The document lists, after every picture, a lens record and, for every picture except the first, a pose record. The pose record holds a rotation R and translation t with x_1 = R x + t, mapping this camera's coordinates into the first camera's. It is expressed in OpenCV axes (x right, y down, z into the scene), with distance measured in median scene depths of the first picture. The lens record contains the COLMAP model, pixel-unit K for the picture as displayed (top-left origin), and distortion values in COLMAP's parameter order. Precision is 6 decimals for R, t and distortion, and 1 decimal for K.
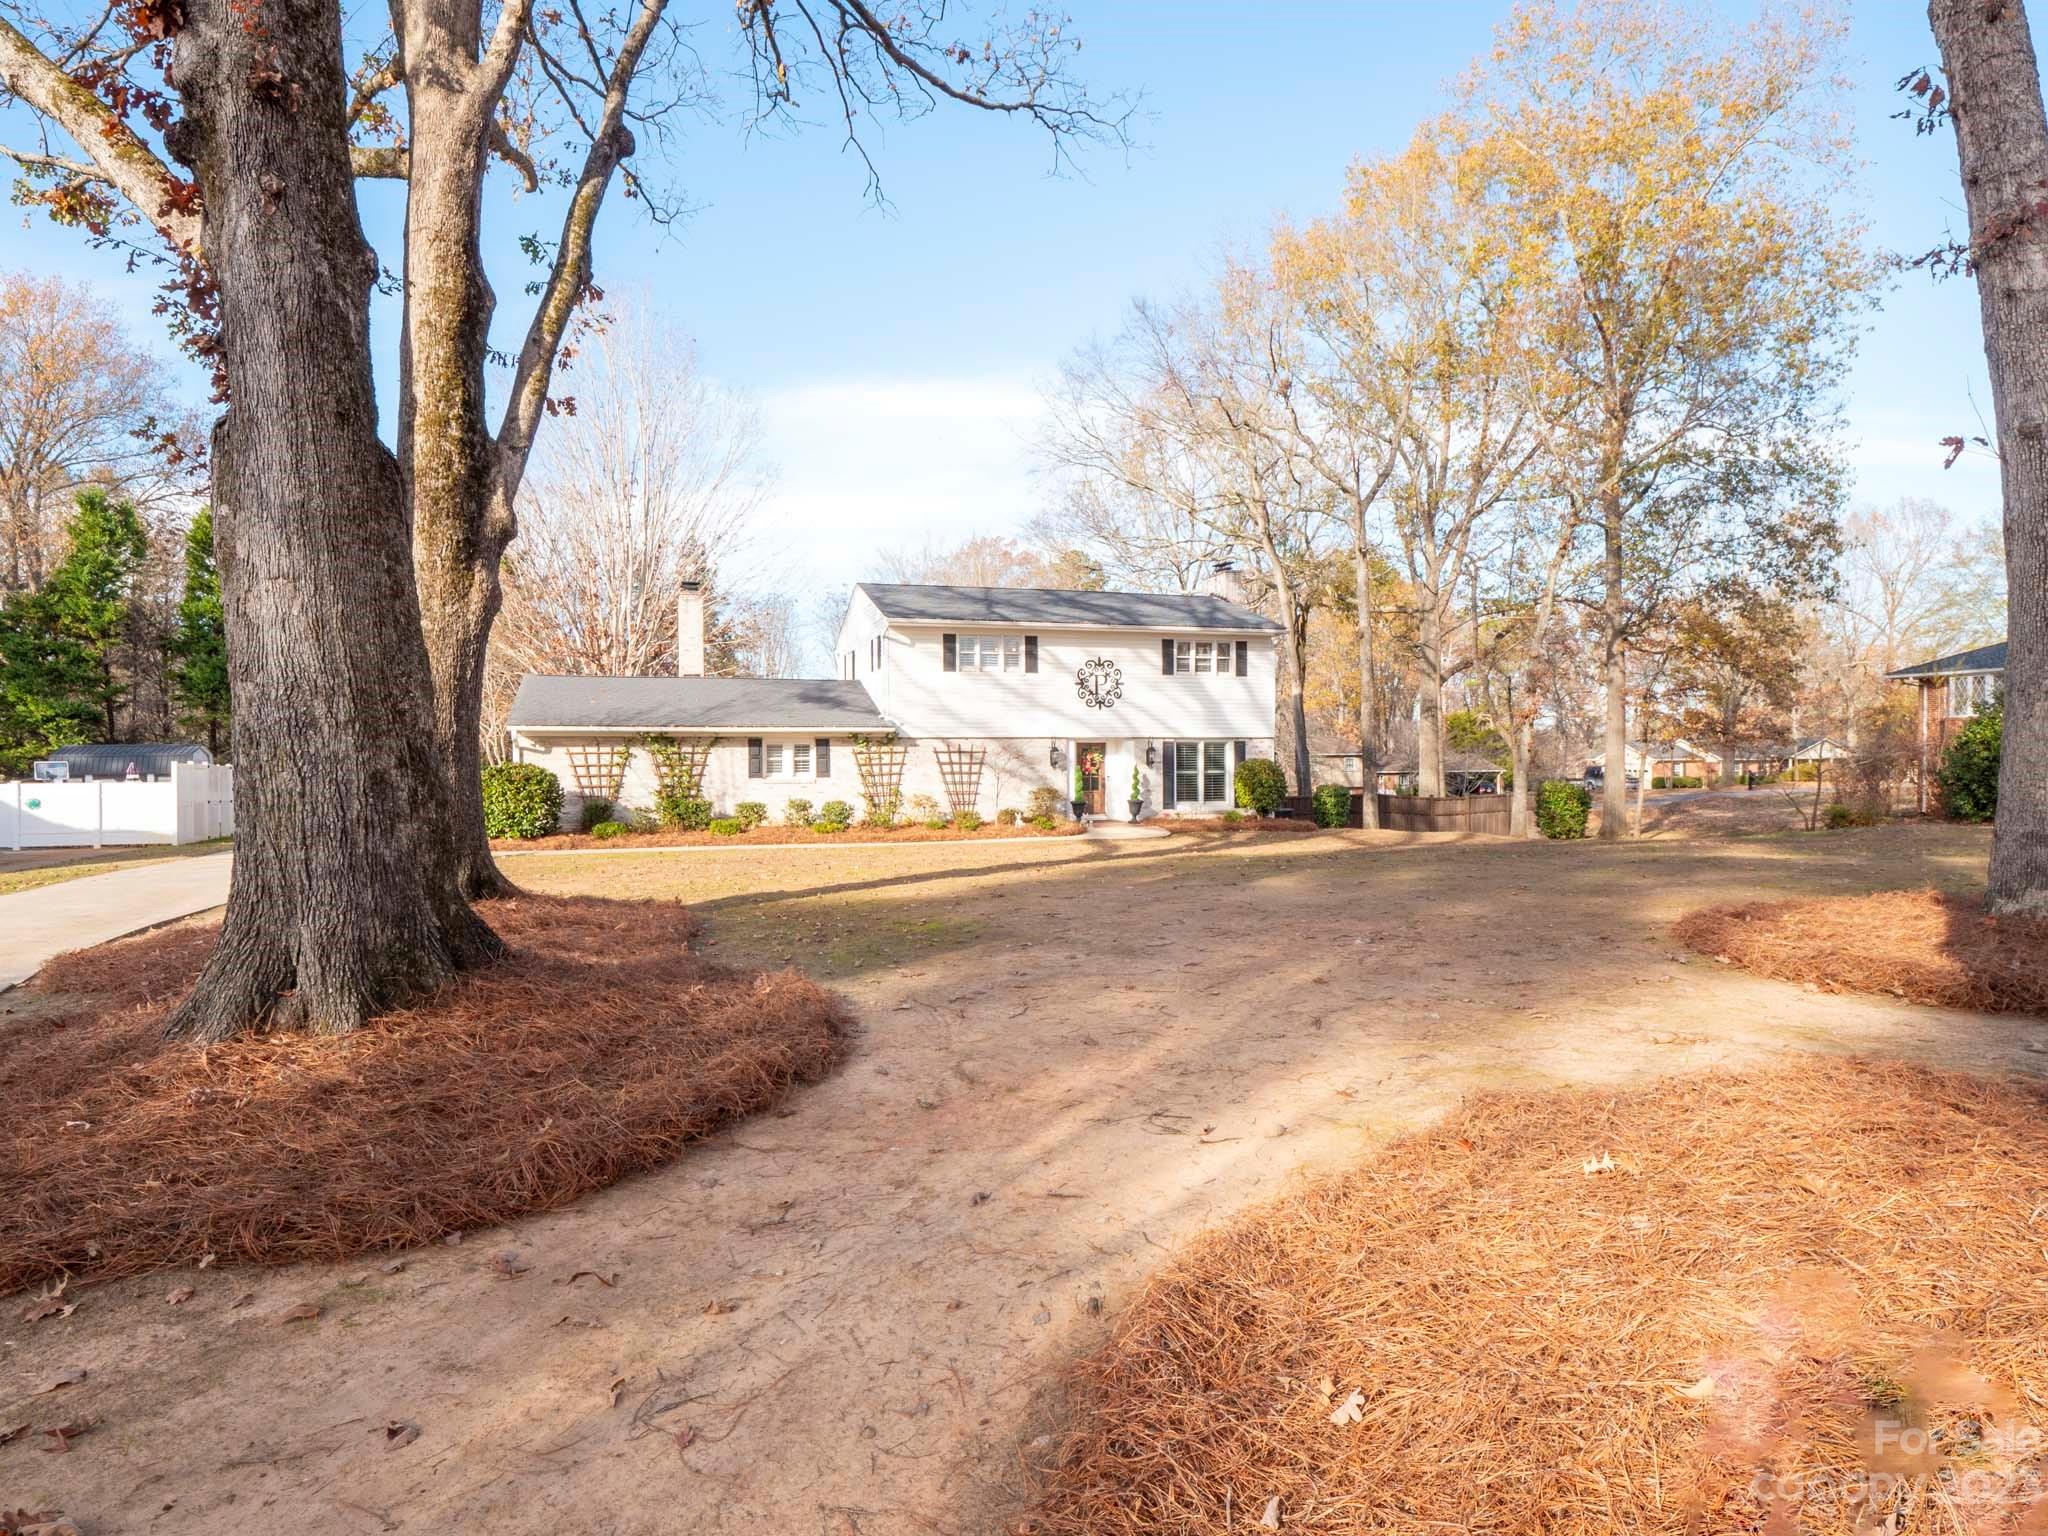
lens RADIAL K [[1164.3, 0, 1005.9], [0, 1164.3, 760.3], [0, 0, 1]] dist [-0.008480, -0.002140]
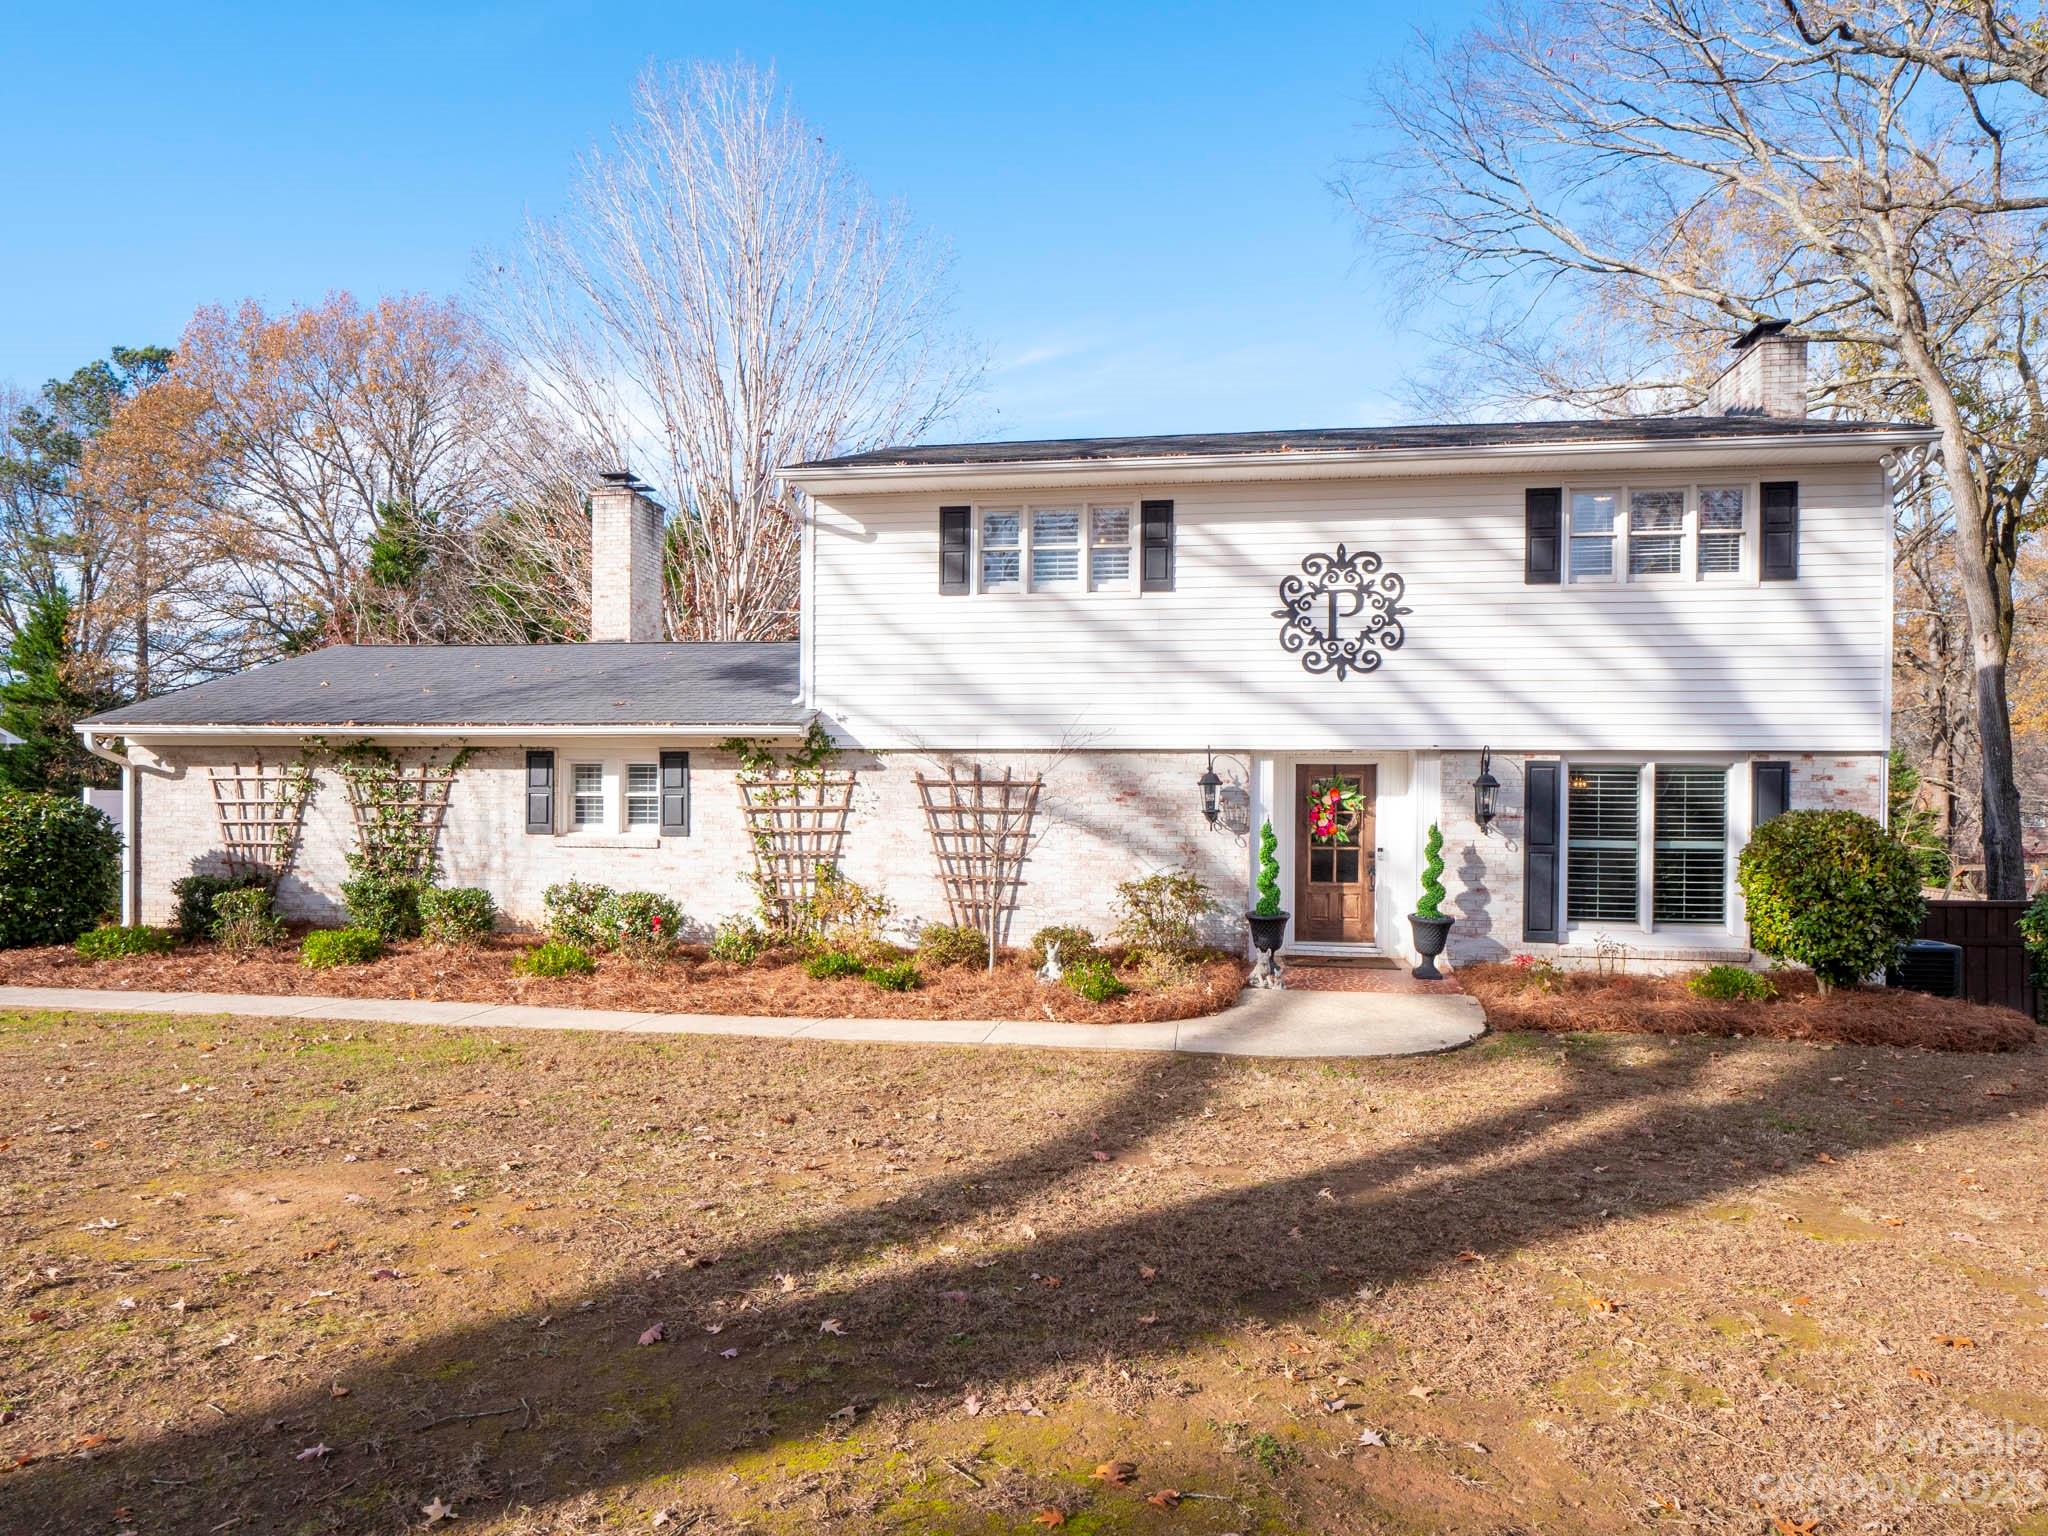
lens RADIAL K [[1191.3, 0, 1020.7], [0, 1191.3, 784.0], [0, 0, 1]] dist [0.002453, -0.001107]
pose [[0.902431, 0.009007, -0.430740, 0.153314], [-0.011877, 0.999922, -0.003974, -0.005110], [0.430670, 0.008702, 0.902467, 0.581173]]
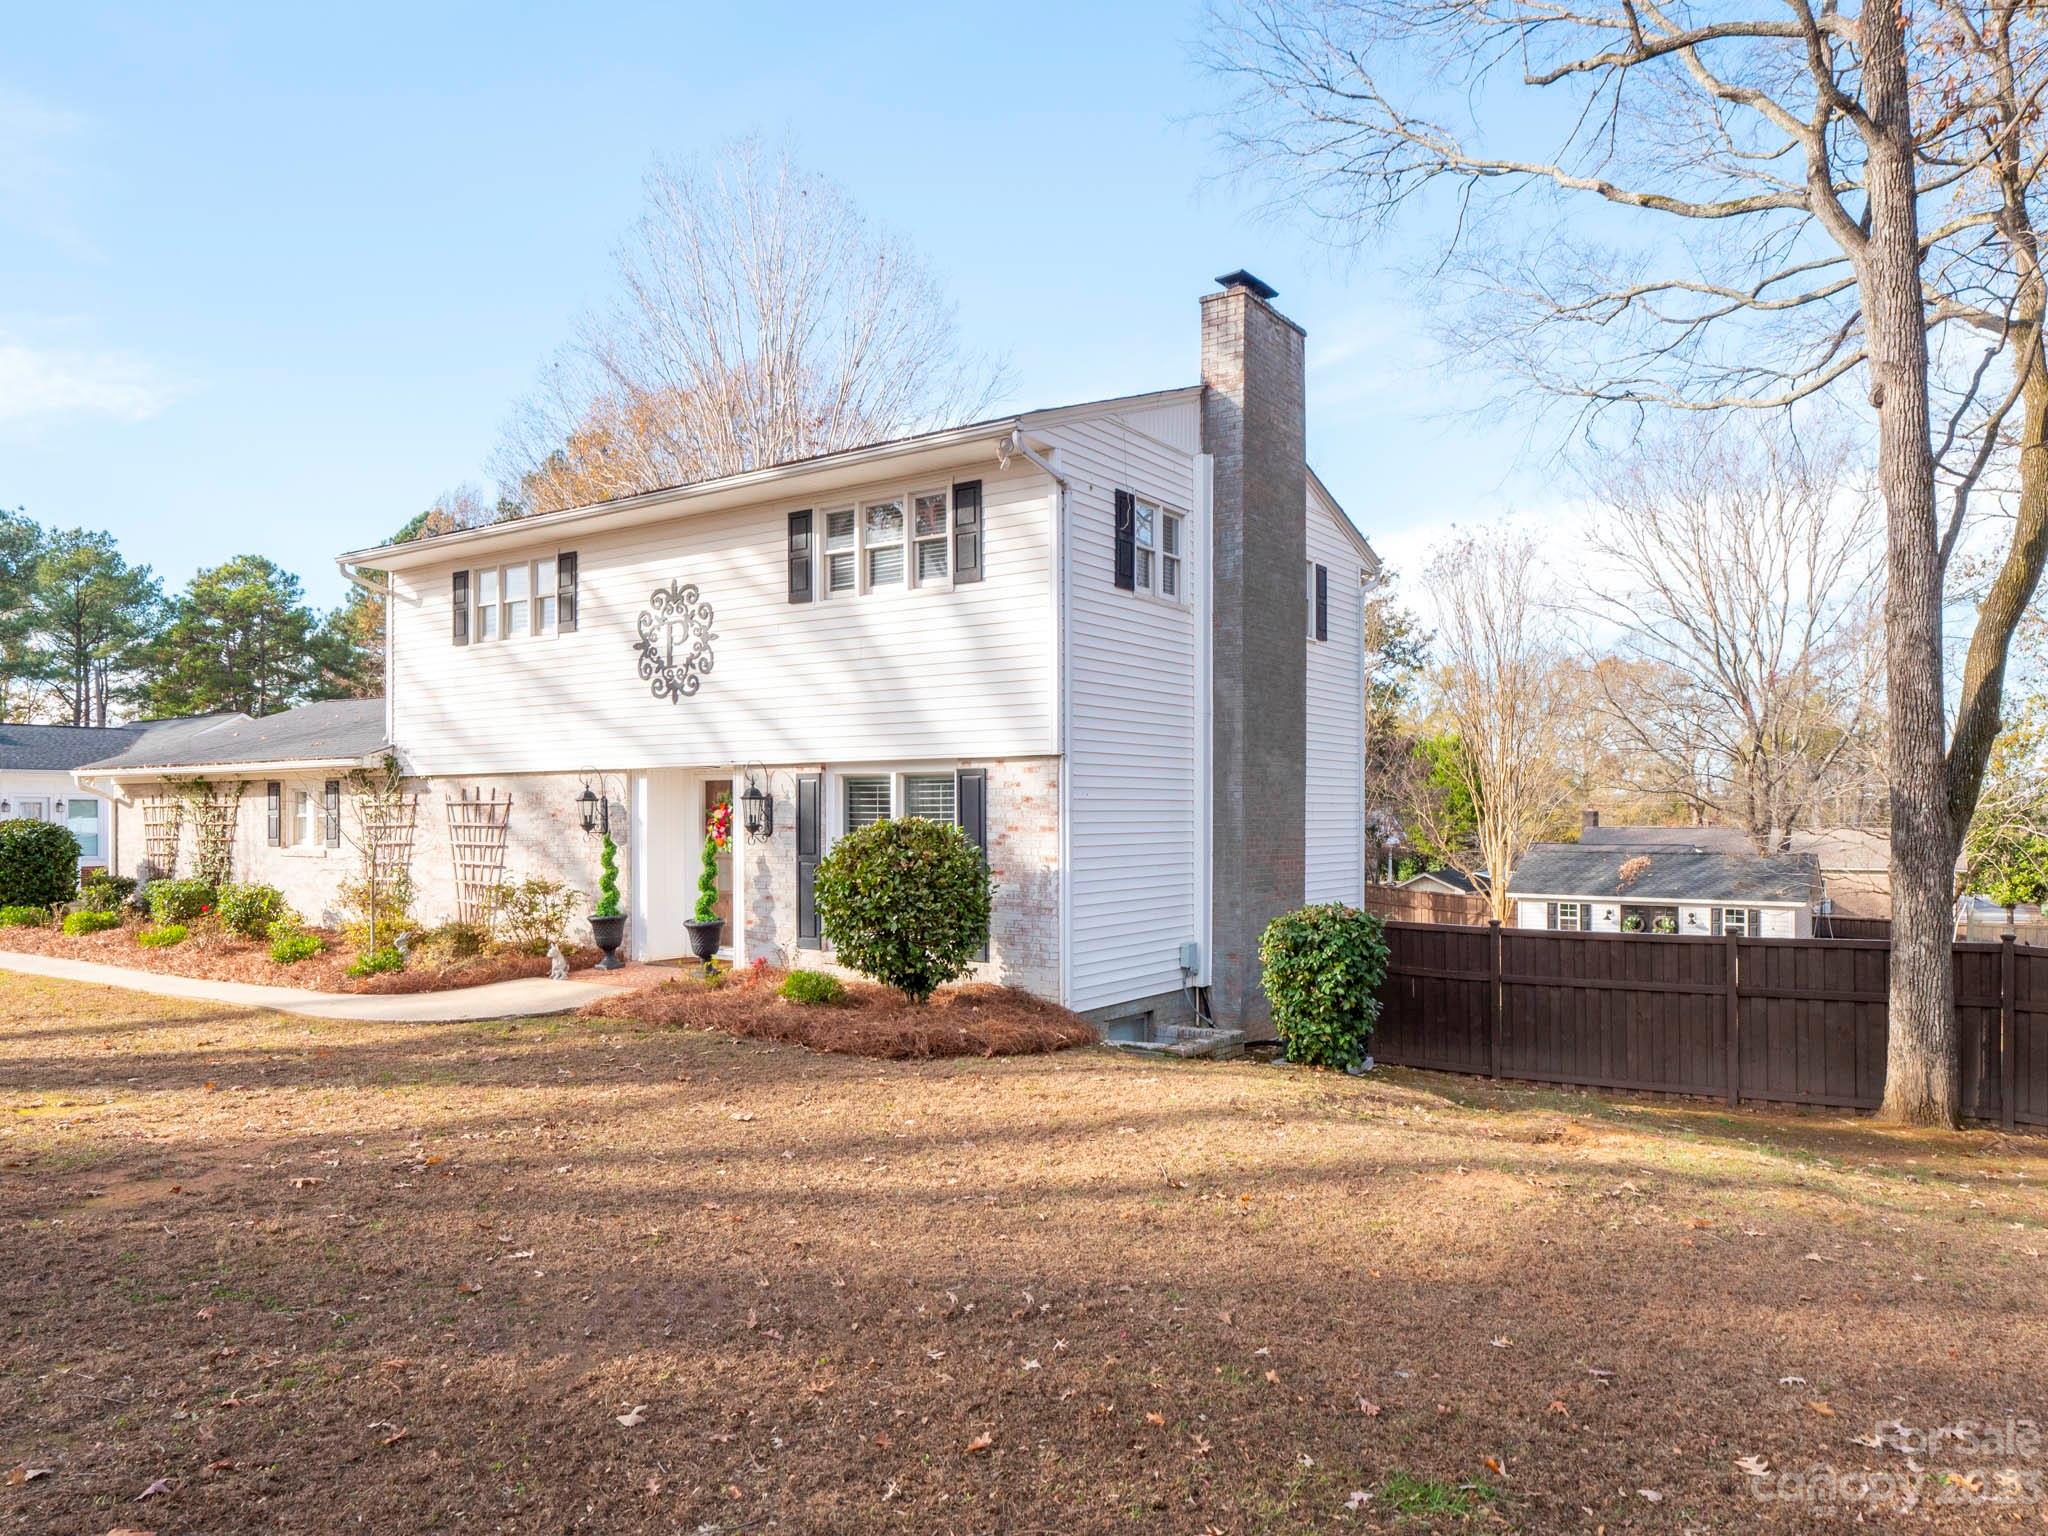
lens RADIAL K [[1367.3, 0, 1033.1], [0, 1367.3, 809.3], [0, 0, 1]] dist [0.004172, 0.003702]
pose [[0.623228, -0.001173, -0.782039, 0.545756], [-0.002850, 0.999989, -0.003771, -0.002676], [0.782035, 0.004579, 0.623218, 0.775190]]
